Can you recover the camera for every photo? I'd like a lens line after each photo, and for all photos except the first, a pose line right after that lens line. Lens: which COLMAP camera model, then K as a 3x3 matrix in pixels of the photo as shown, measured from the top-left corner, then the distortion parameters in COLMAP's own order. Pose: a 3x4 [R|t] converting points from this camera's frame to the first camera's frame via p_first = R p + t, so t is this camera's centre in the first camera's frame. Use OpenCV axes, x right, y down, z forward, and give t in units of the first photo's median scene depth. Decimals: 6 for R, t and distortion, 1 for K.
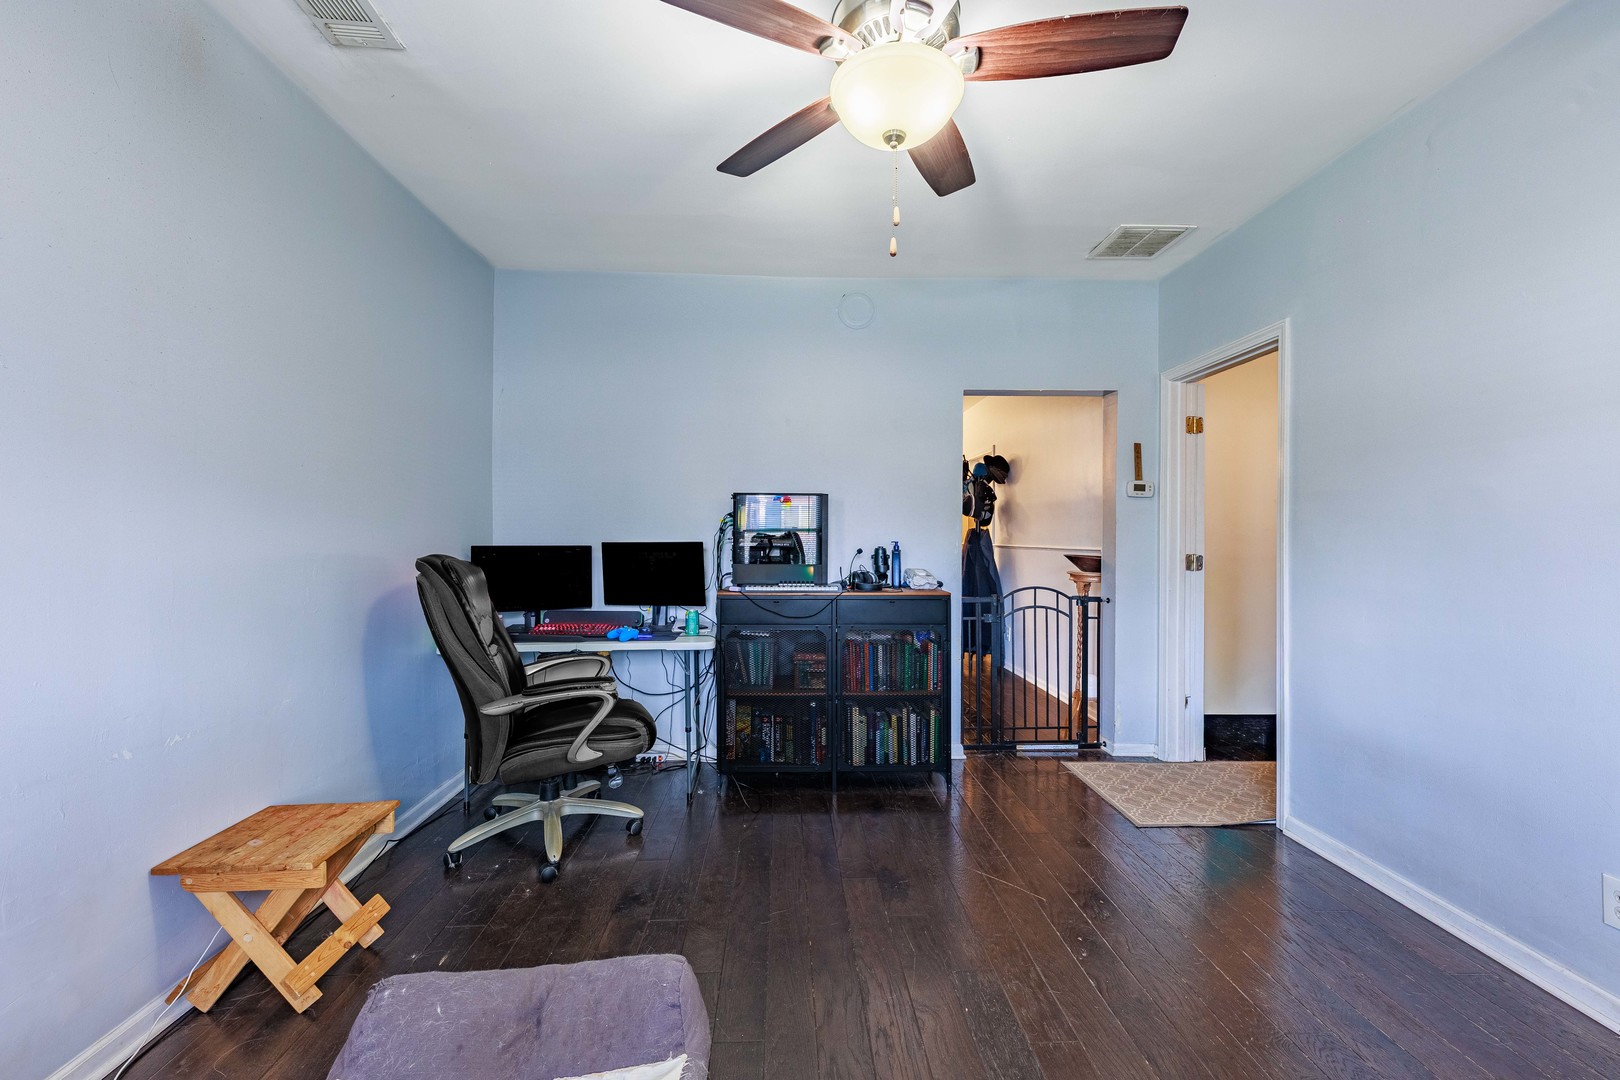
lens RADIAL K [[643.6, 0, 808.8], [0, 643.6, 536.0], [0, 0, 1]] dist [0.003843, -0.000187]
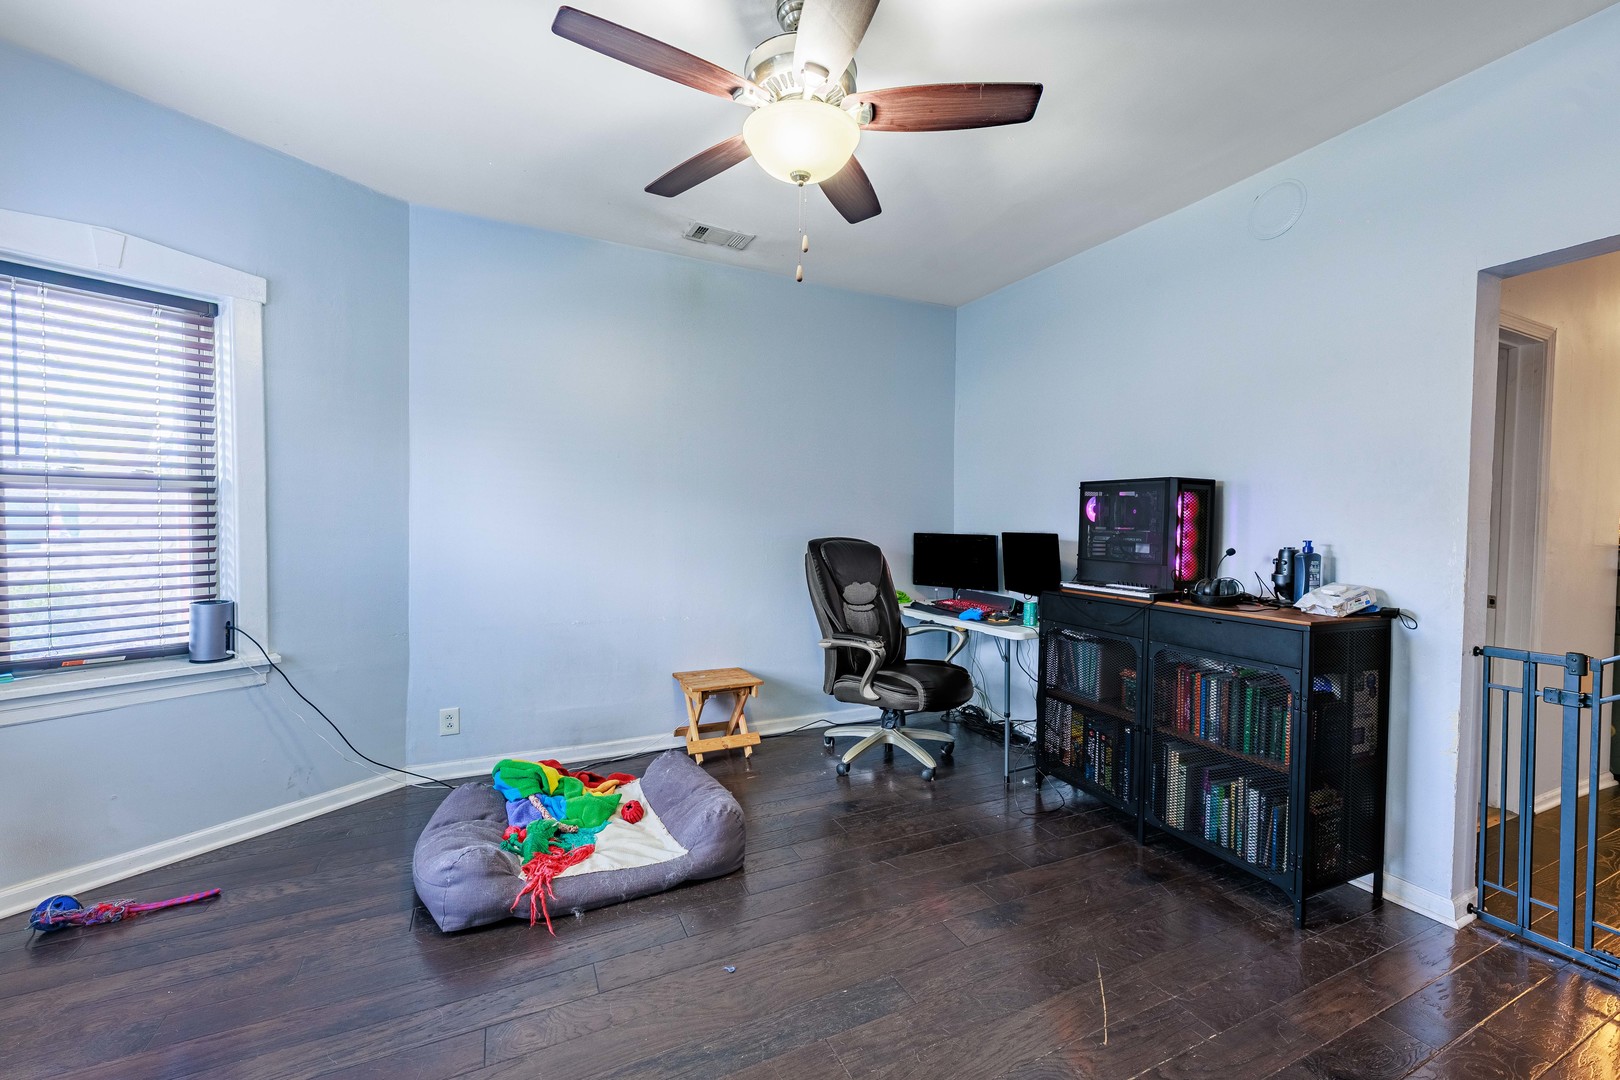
lens RADIAL K [[643.6, 0, 808.8], [0, 643.6, 536.0], [0, 0, 1]] dist [0.003843, -0.000187]
pose [[0.388557, 0.024623, -0.921096, 0.607244], [-0.011100, 0.999695, 0.022042, -0.005331], [0.921358, 0.001659, 0.388711, 0.291072]]
